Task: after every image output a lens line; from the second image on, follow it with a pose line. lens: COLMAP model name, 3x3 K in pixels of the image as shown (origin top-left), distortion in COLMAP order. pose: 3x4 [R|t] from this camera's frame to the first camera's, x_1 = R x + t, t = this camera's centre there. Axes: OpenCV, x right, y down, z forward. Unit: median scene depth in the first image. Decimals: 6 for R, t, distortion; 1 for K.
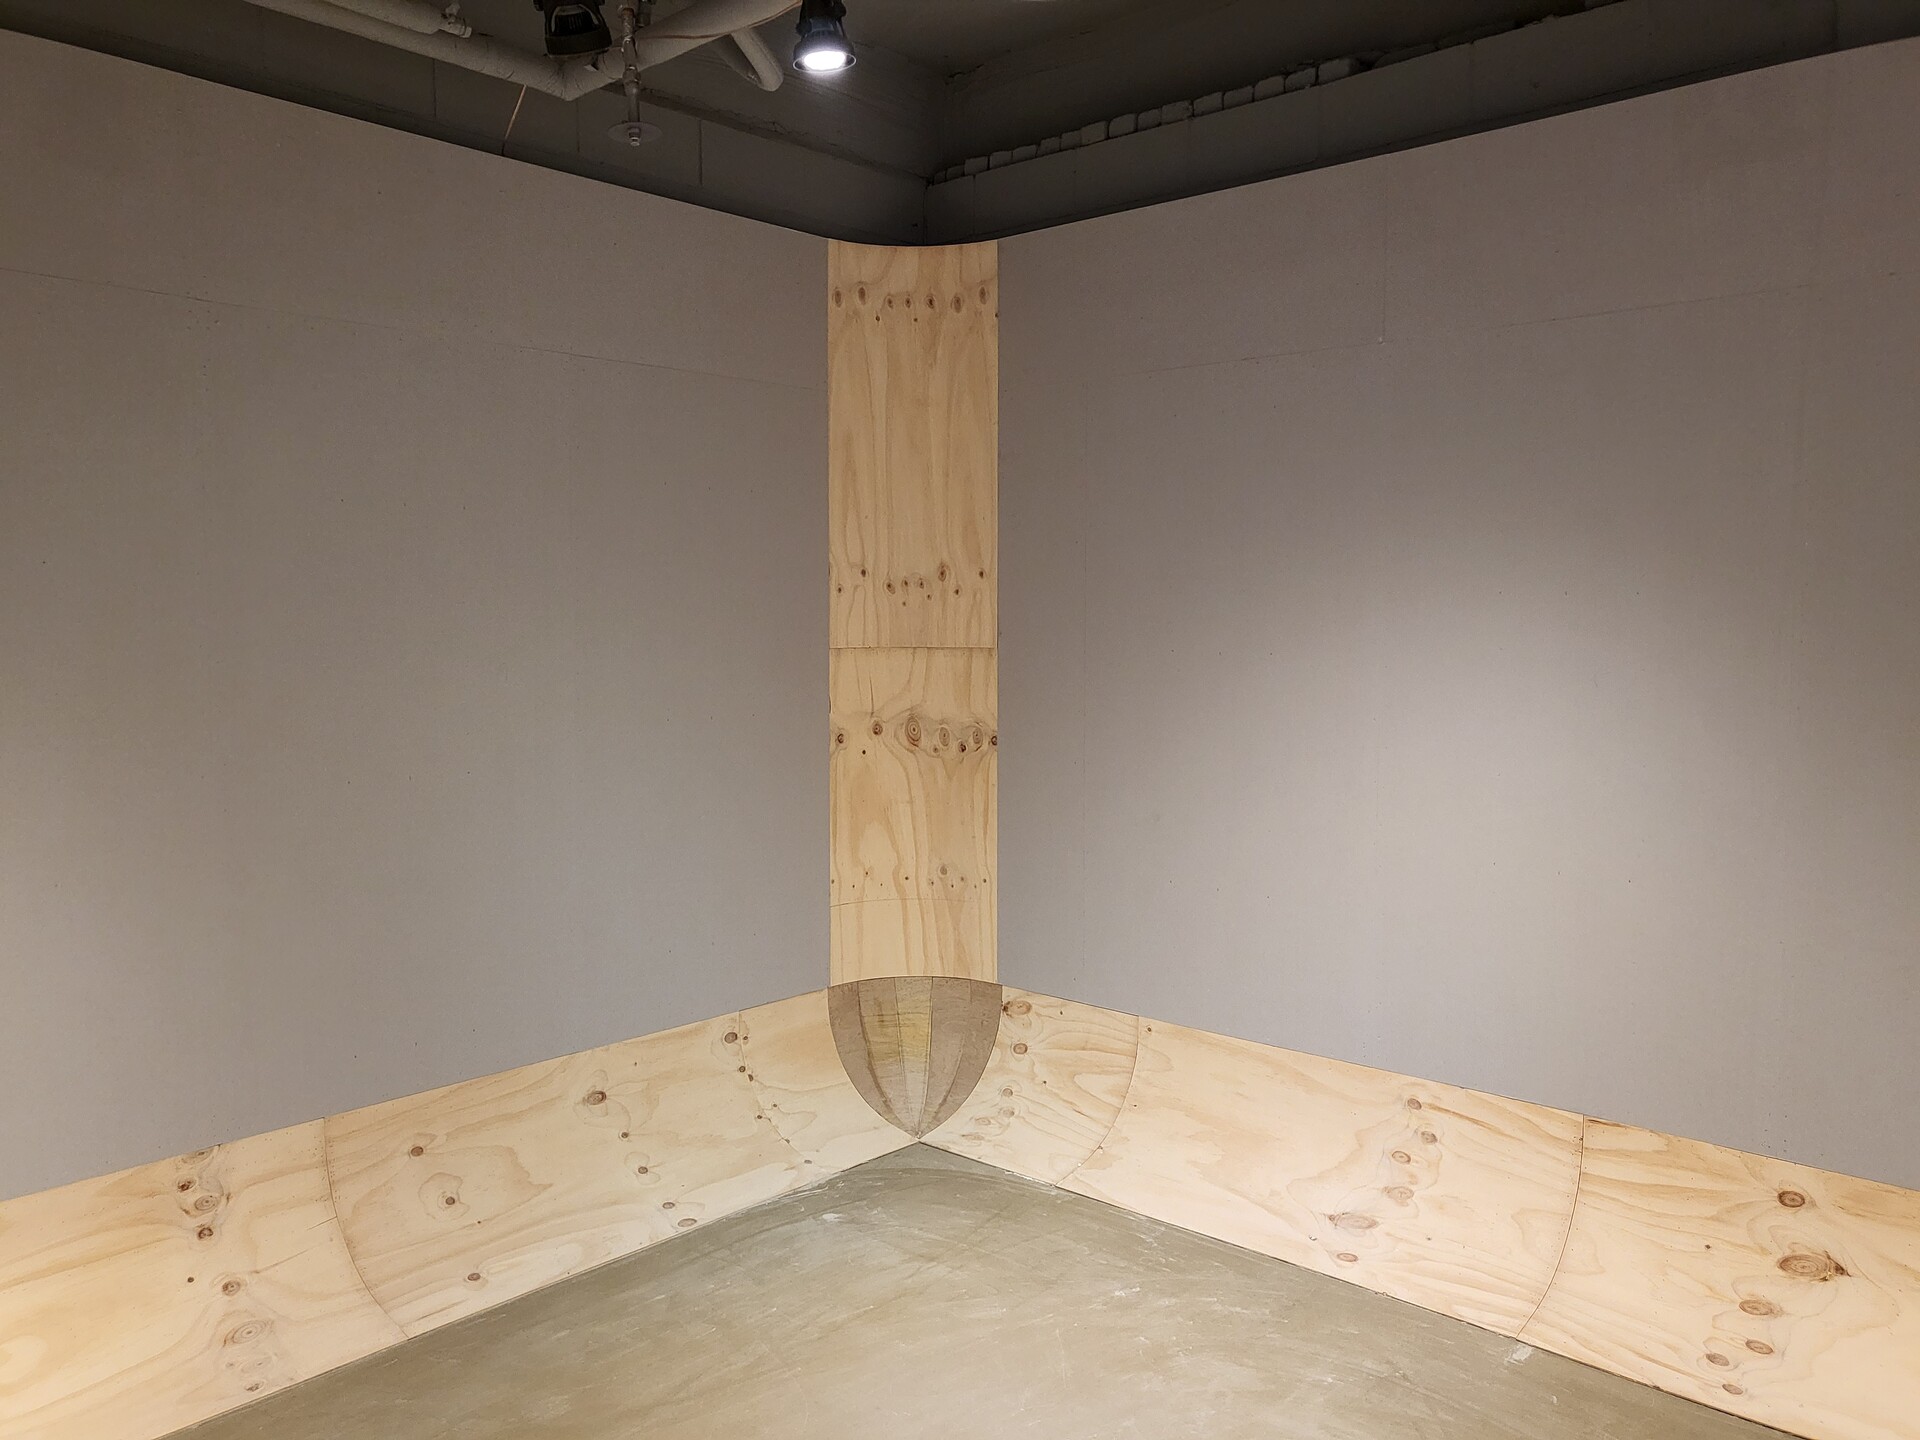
lens RADIAL K [[1492.6, 0, 957.9], [0, 1492.6, 718.5], [0, 0, 1]] dist [-0.041438, 0.053994]
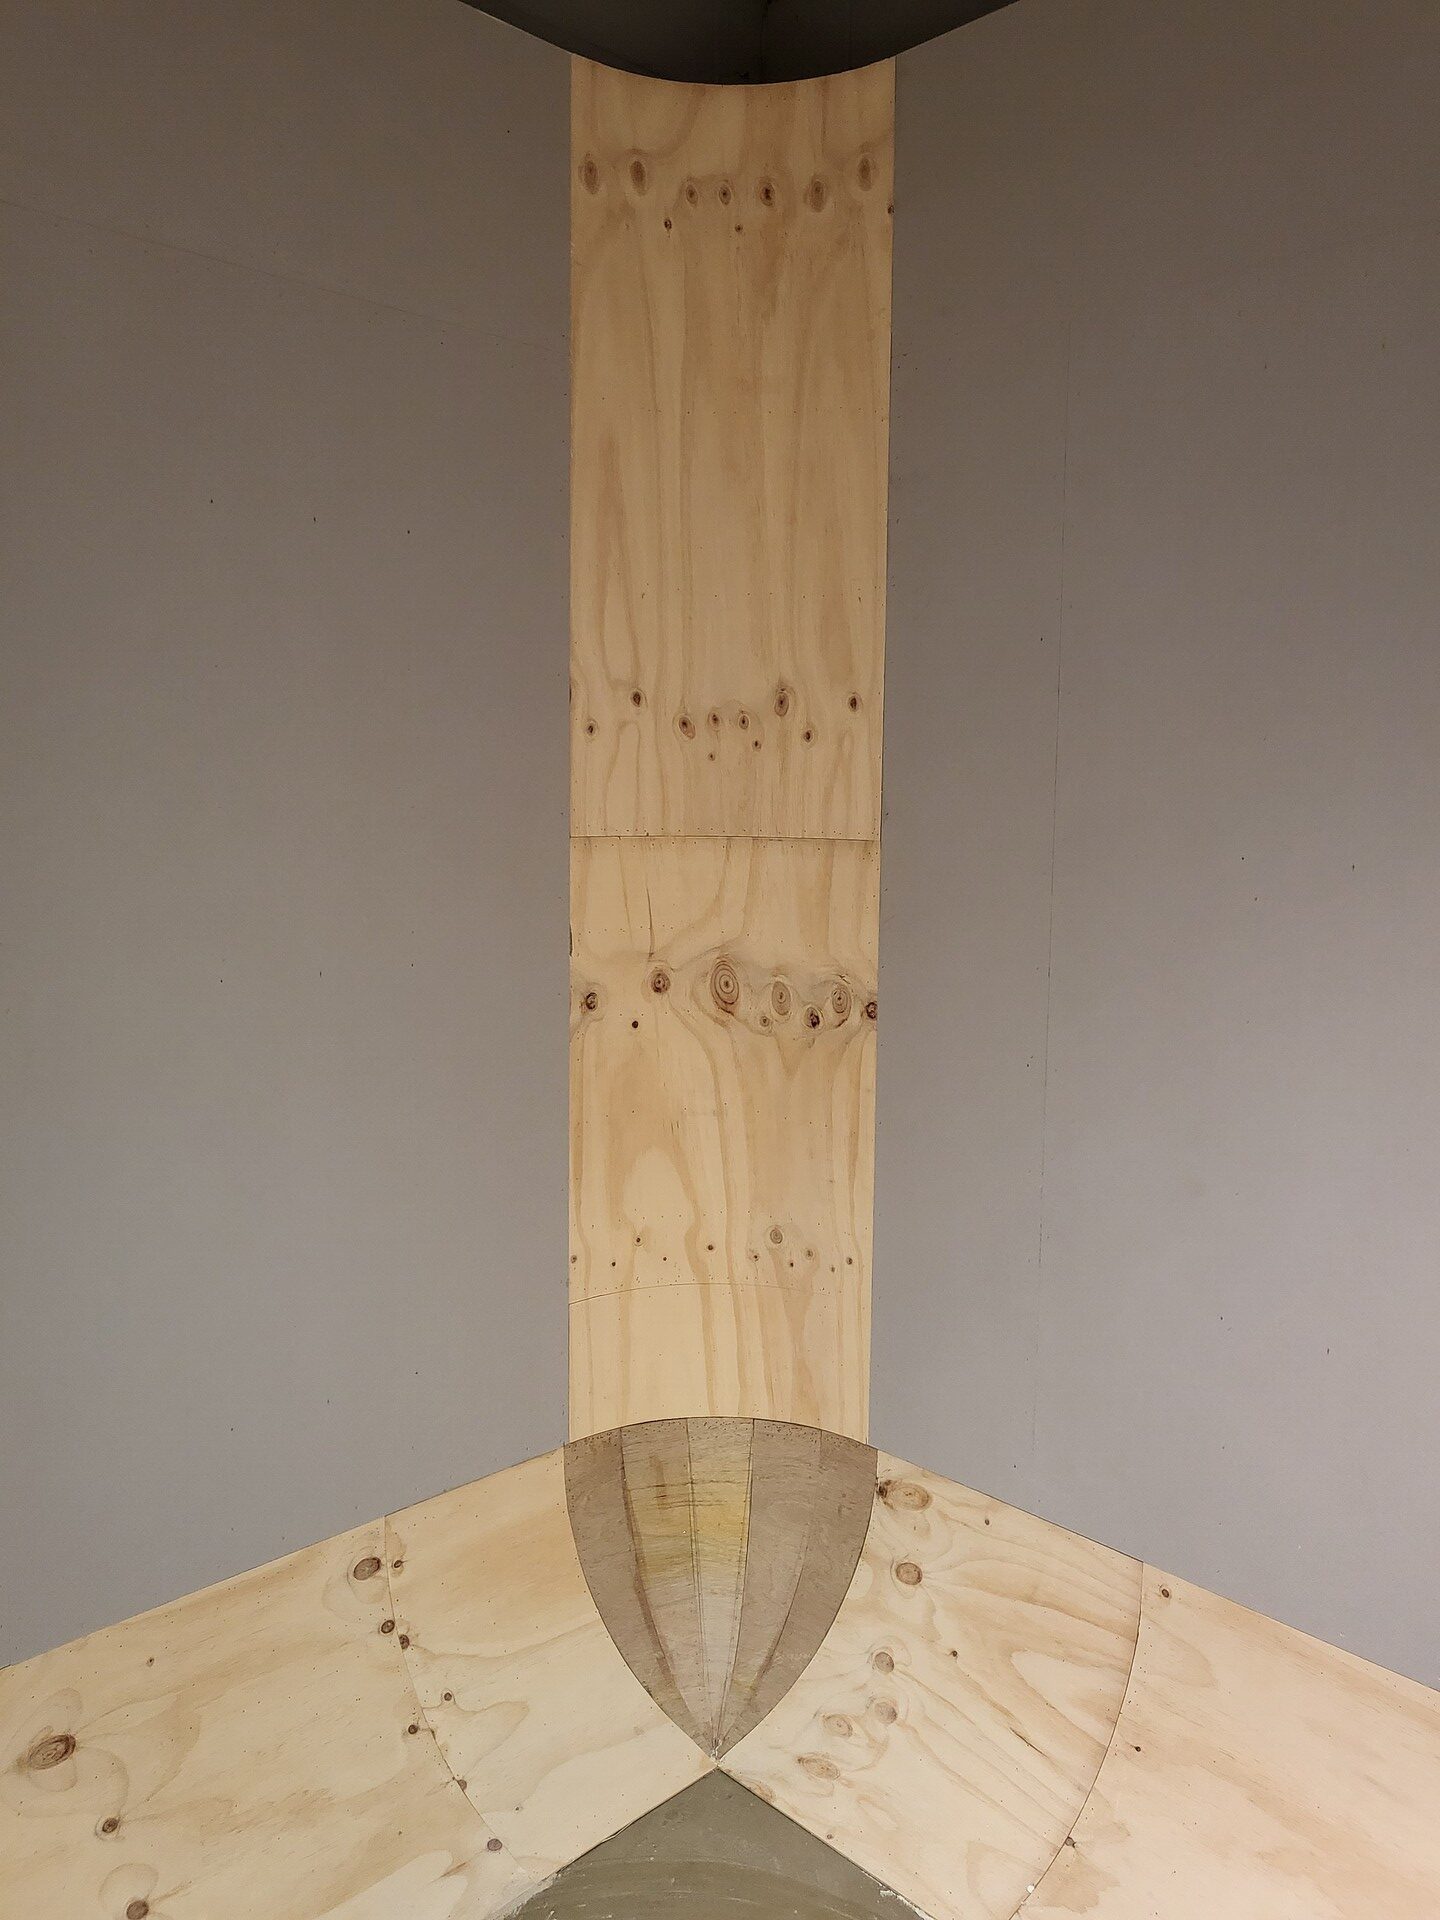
lens RADIAL K [[1492.6, 0, 765.4], [0, 1492.6, 932.5], [0, 0, 1]] dist [-0.041438, 0.053994]
pose [[0.999151, 0.017043, -0.037510, 0.005676], [-0.015913, 0.999417, 0.030212, -0.029956], [0.038003, -0.029590, 0.998839, 0.462283]]
